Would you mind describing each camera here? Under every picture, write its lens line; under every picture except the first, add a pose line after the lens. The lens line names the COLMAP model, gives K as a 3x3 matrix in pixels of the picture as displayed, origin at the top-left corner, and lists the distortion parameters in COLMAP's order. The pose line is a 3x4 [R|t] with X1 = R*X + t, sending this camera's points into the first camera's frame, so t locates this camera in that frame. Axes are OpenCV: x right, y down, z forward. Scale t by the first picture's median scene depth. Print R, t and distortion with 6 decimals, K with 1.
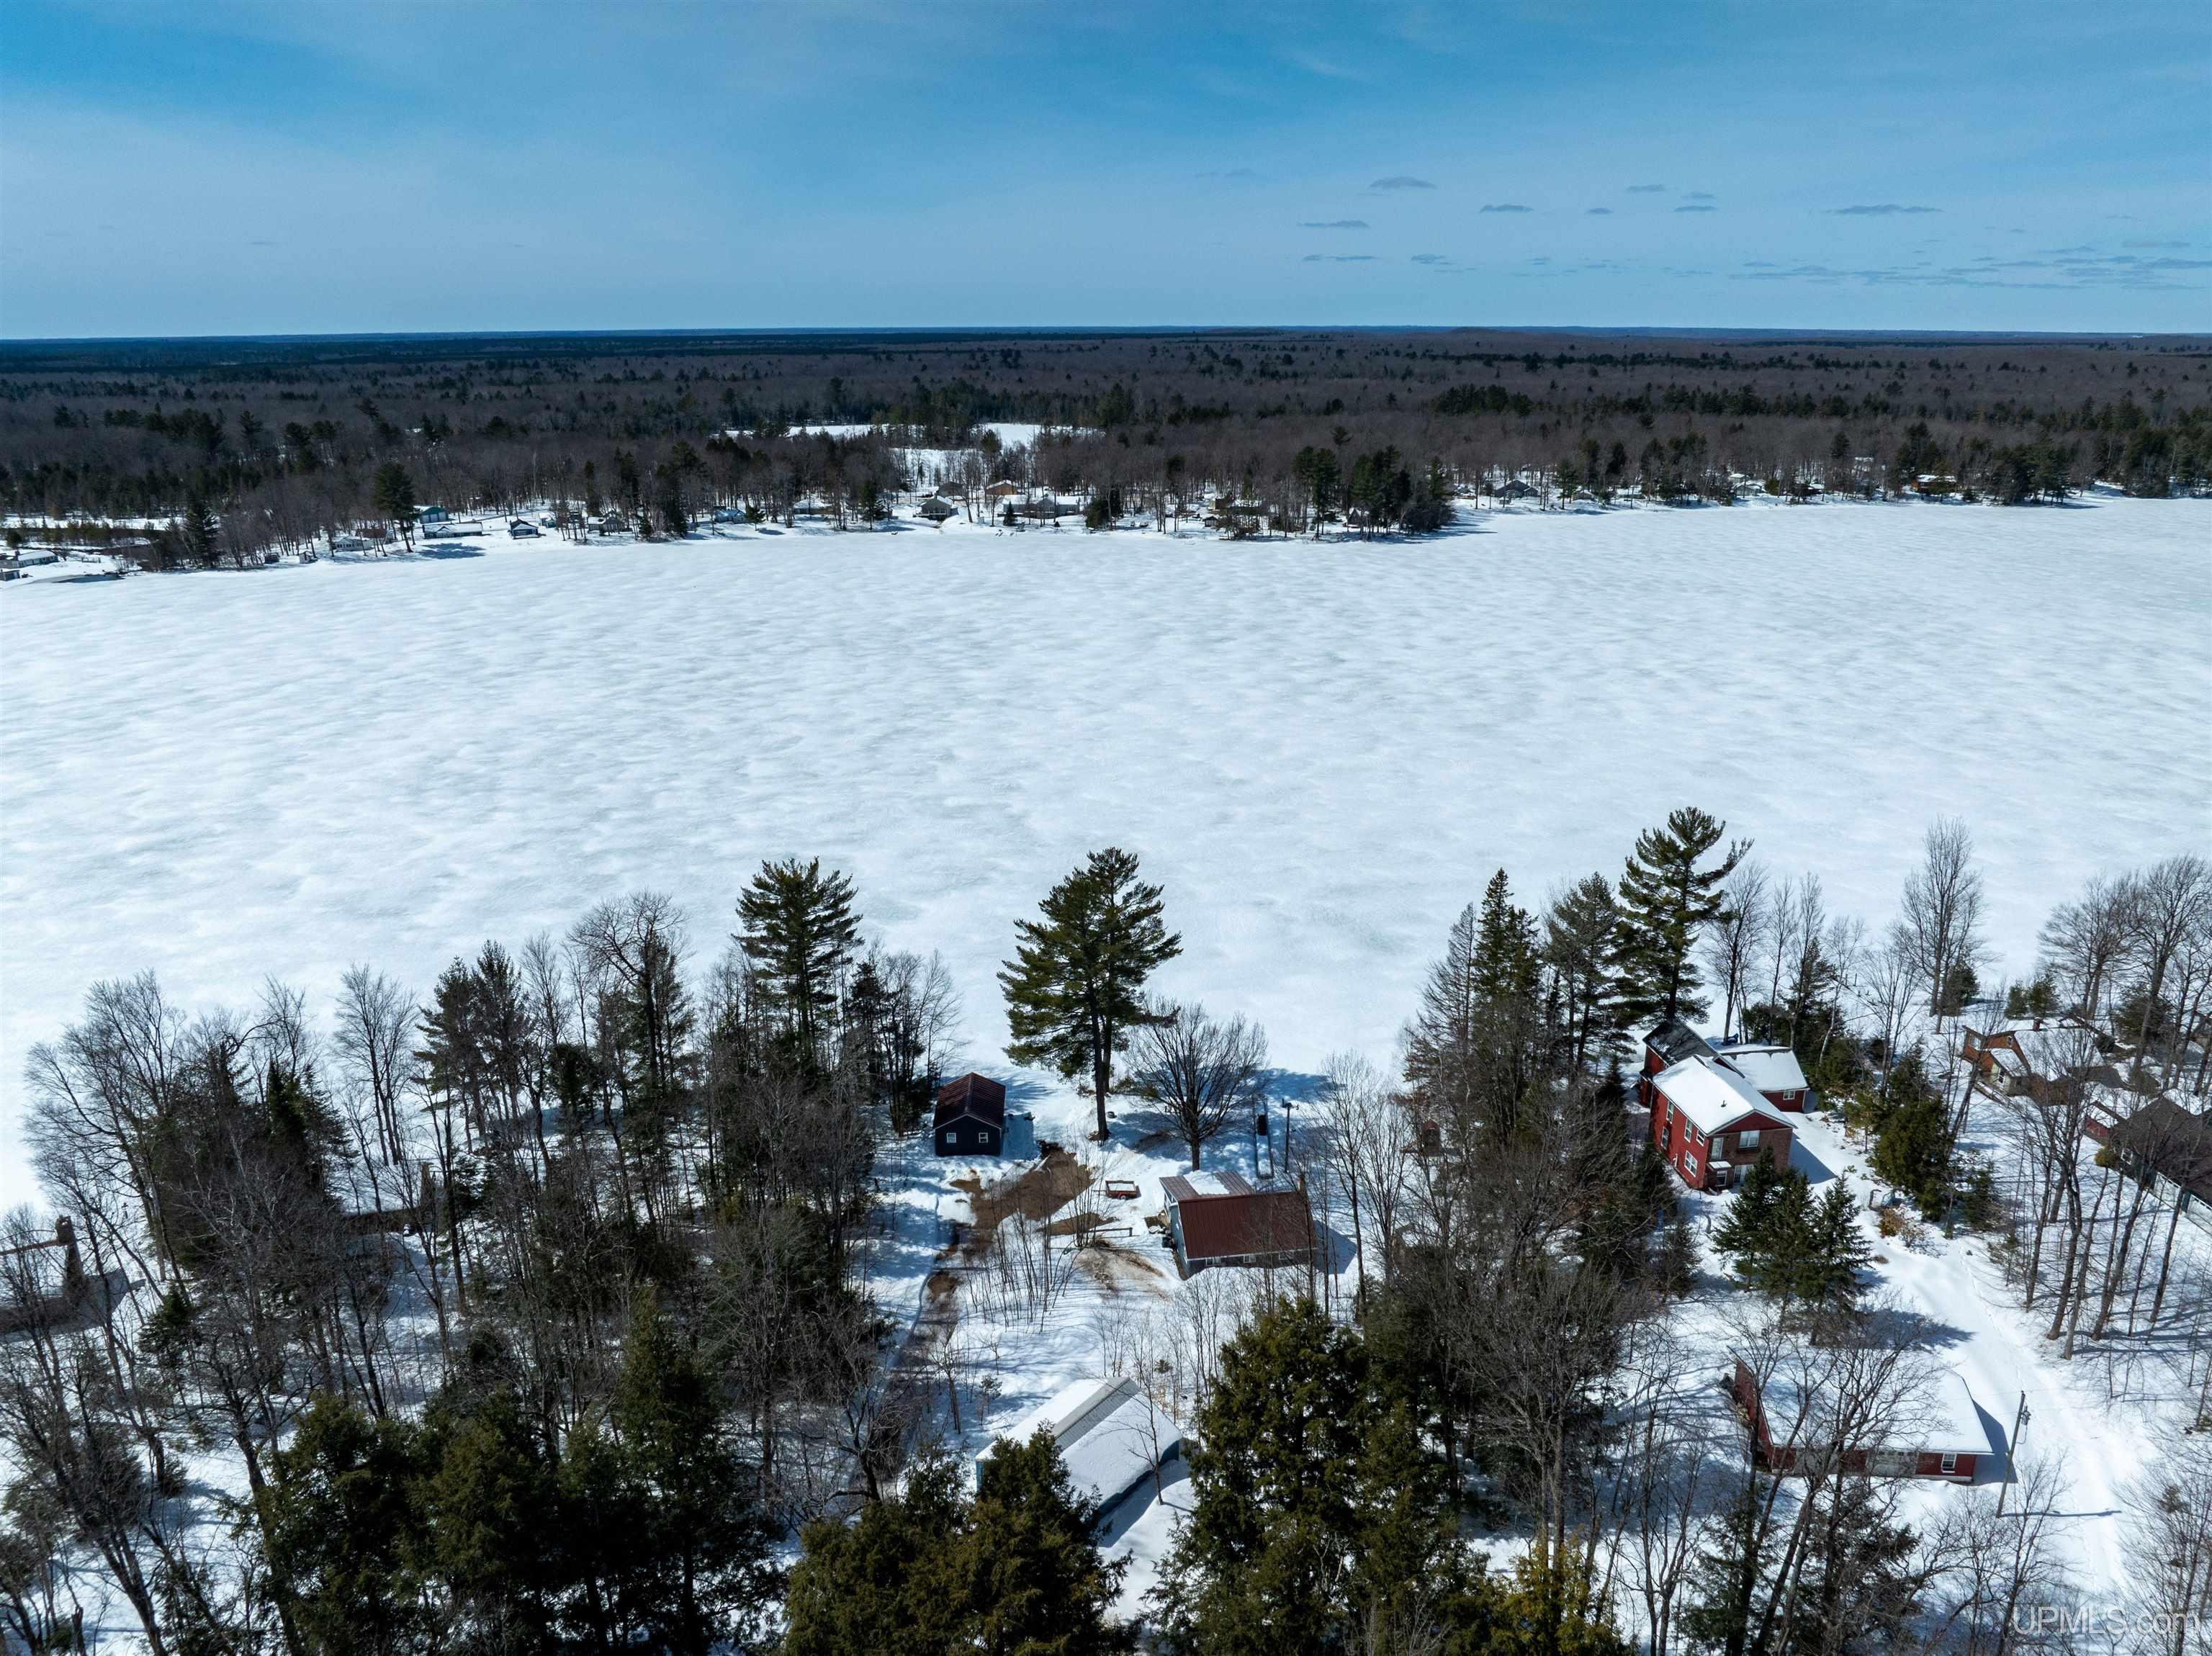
lens RADIAL K [[1535.8, 0, 1106.0], [0, 1535.8, 828.0], [0, 0, 1]] dist [-0.062863, 0.042051]
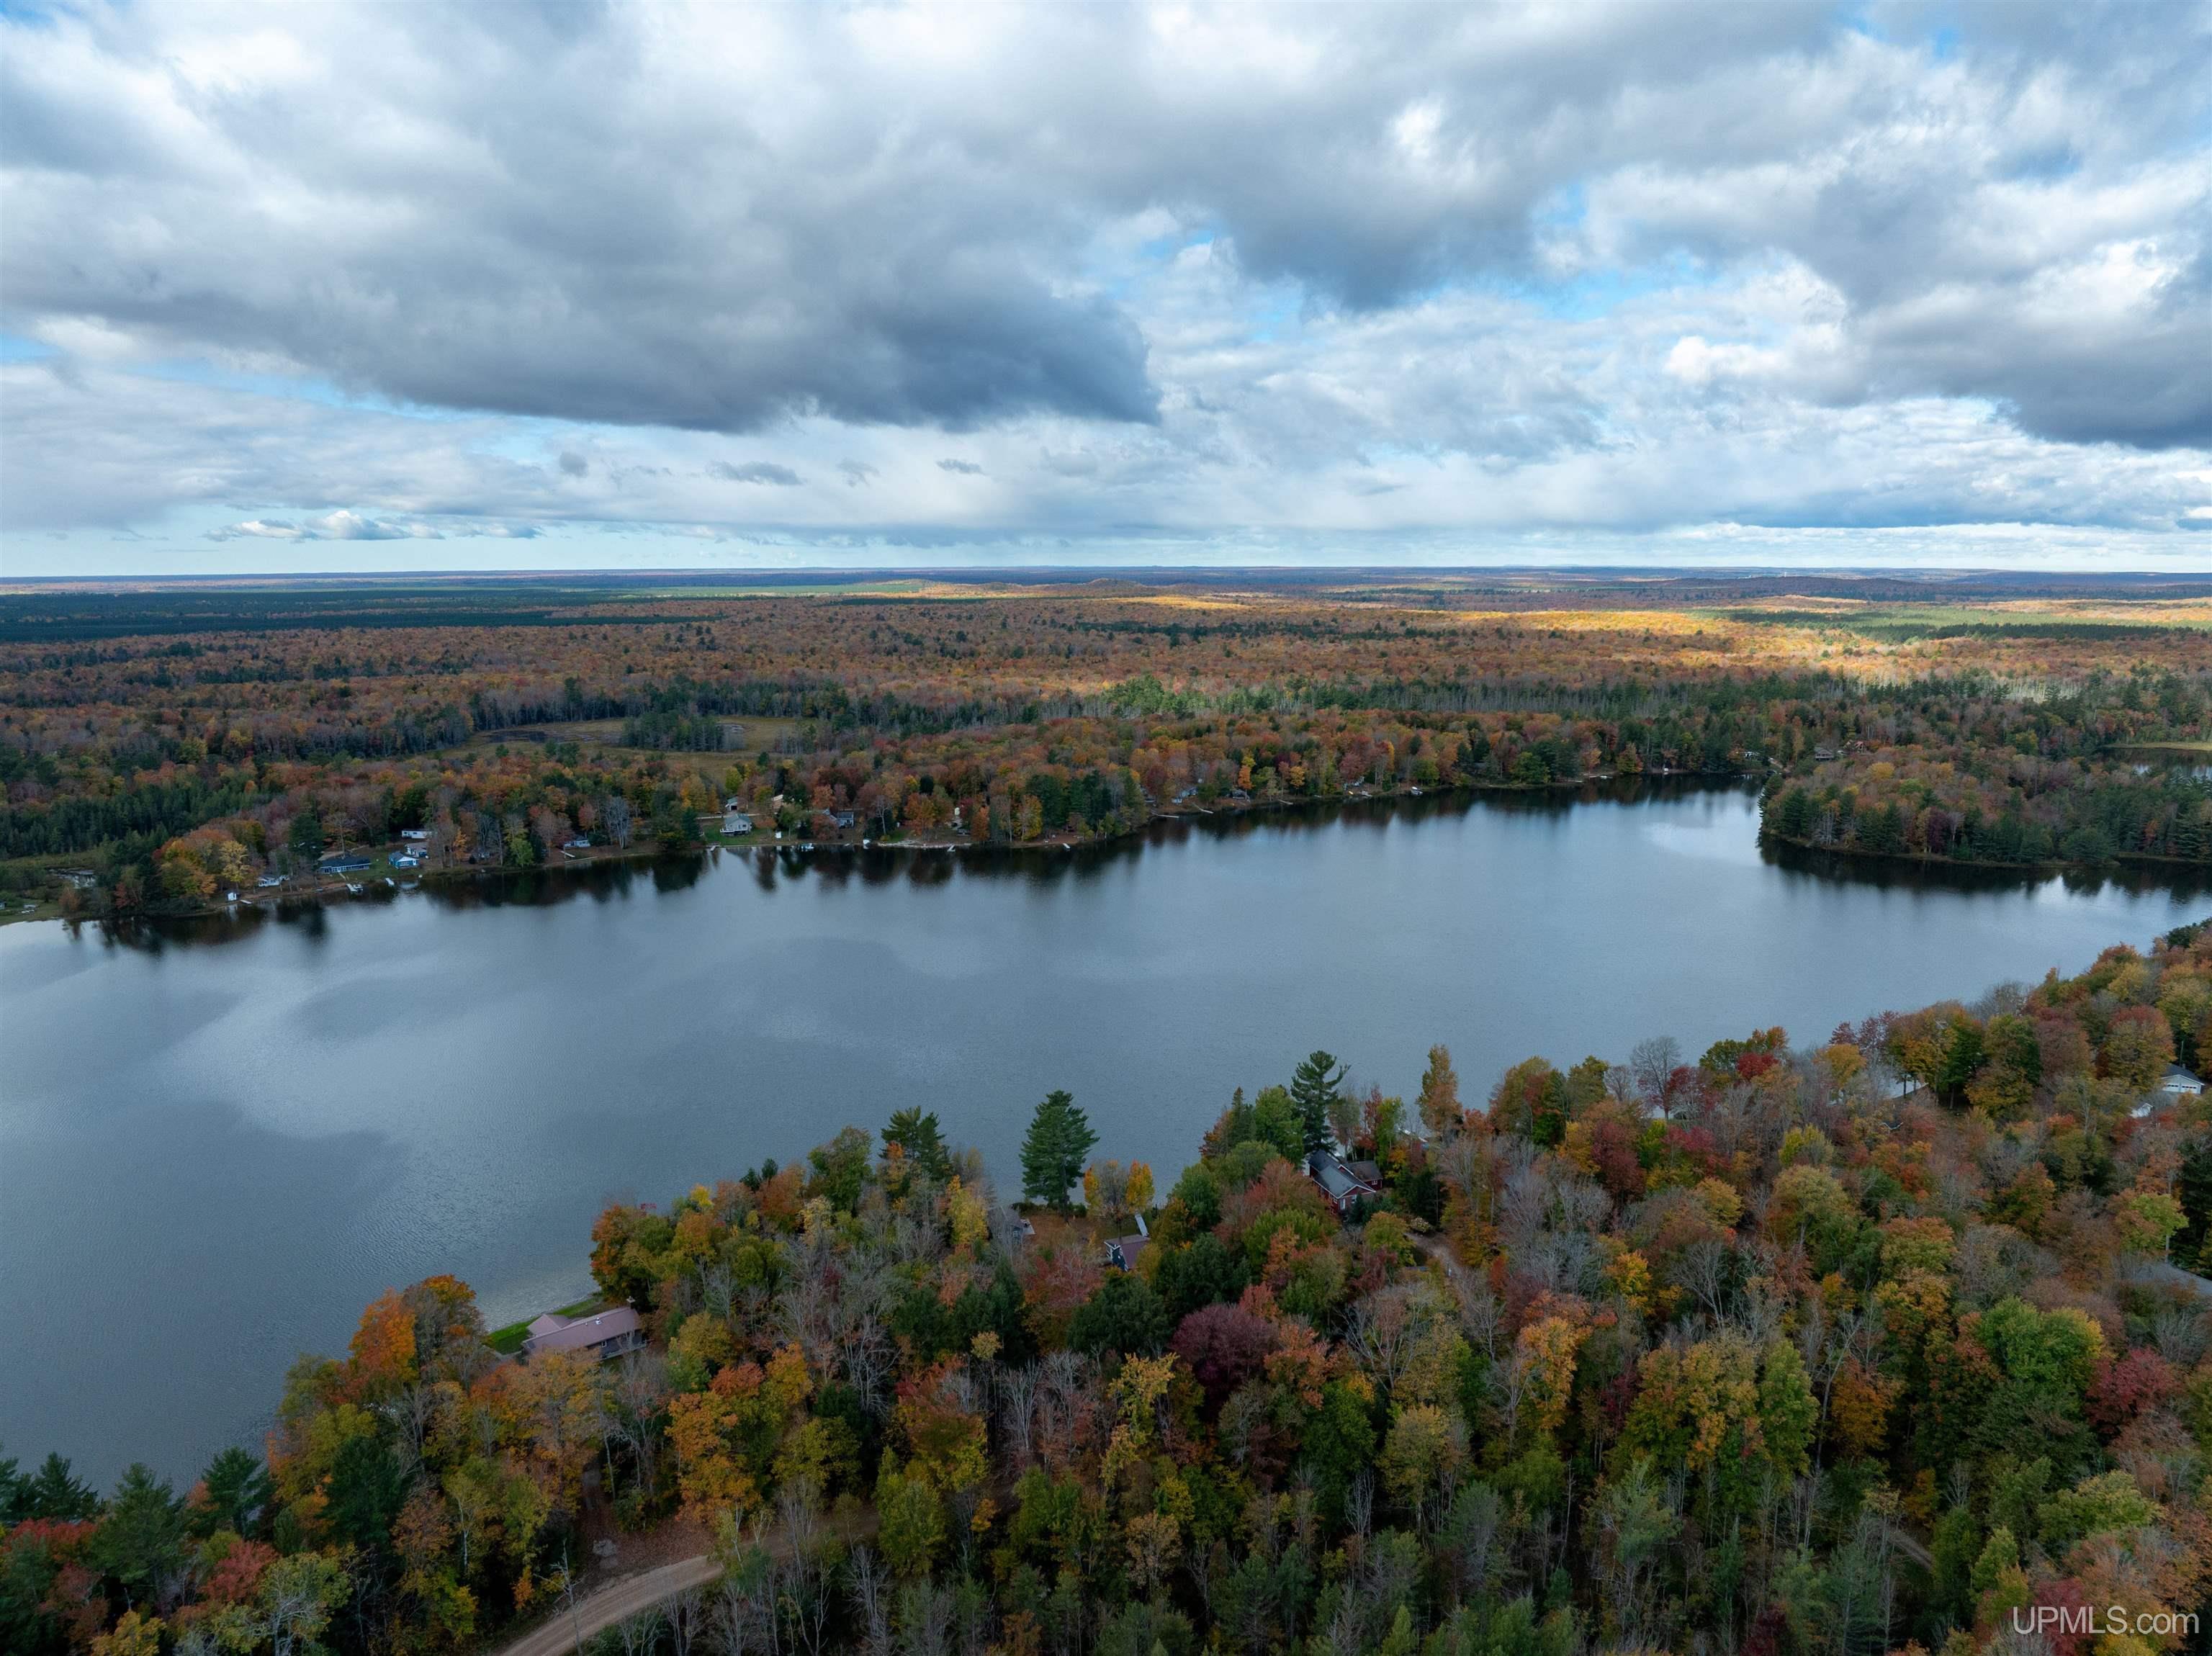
lens RADIAL K [[1535.8, 0, 1106.0], [0, 1535.8, 828.0], [0, 0, 1]] dist [-0.062863, 0.042051]
pose [[0.974794, -0.038373, 0.219781, -0.362620], [0.070456, 0.987634, -0.140055, -0.042592], [-0.211688, 0.152009, 0.965444, -1.042106]]
